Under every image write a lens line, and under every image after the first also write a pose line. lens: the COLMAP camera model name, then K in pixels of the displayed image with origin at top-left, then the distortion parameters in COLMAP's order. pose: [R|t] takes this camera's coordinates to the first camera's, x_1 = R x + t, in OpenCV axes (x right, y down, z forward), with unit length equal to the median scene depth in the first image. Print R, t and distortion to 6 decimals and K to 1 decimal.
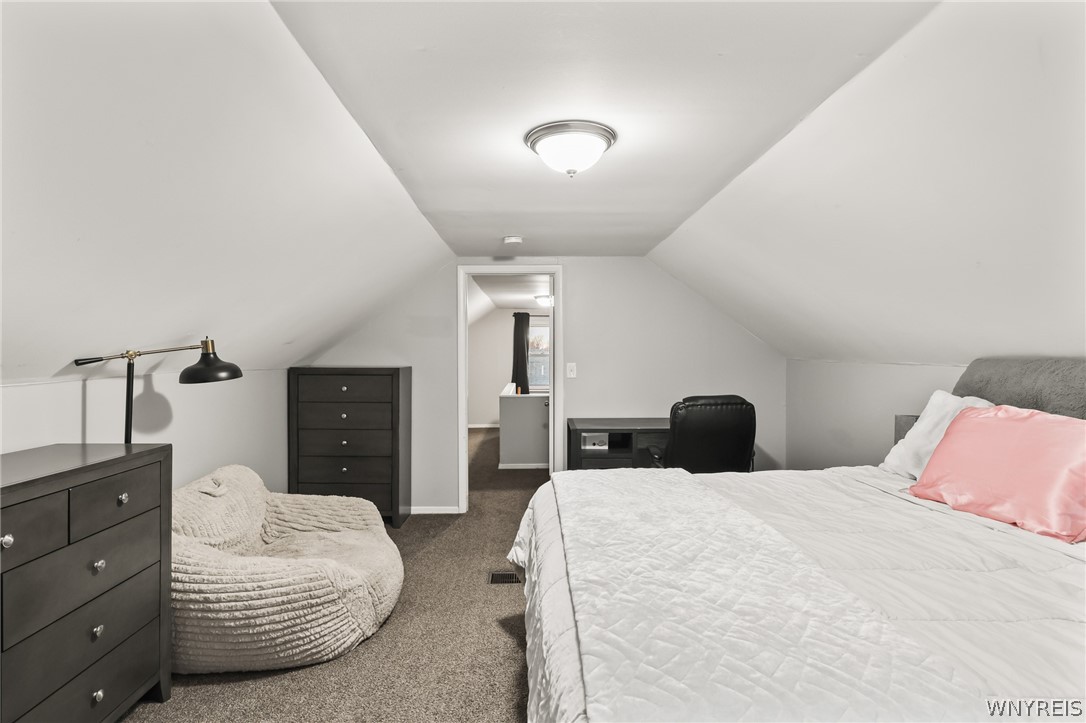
lens RADIAL K [[575.8, 0, 543.1], [0, 575.8, 359.4], [0, 0, 1]] dist [-0.003542, 0.004666]
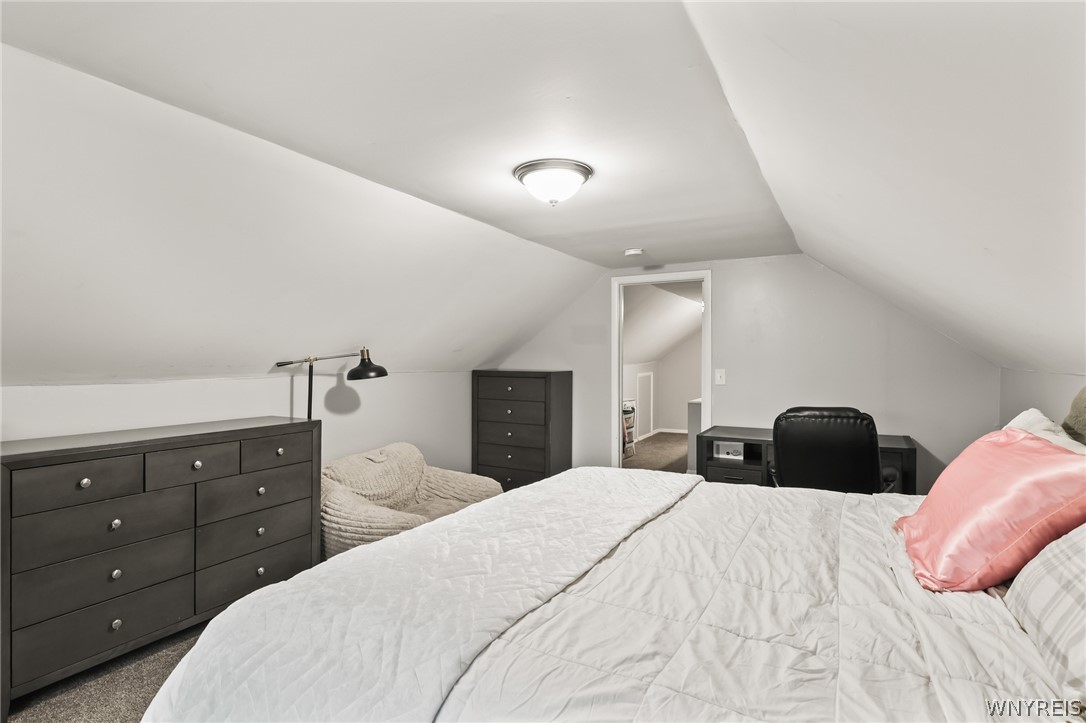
lens RADIAL K [[575.8, 0, 528.5], [0, 575.8, 364.6], [0, 0, 1]] dist [-0.003542, 0.004666]
pose [[0.864523, 0.007676, -0.502535, 0.470685], [-0.007537, 0.999969, 0.002310, -0.002768], [0.502537, 0.001791, 0.864554, -0.012827]]
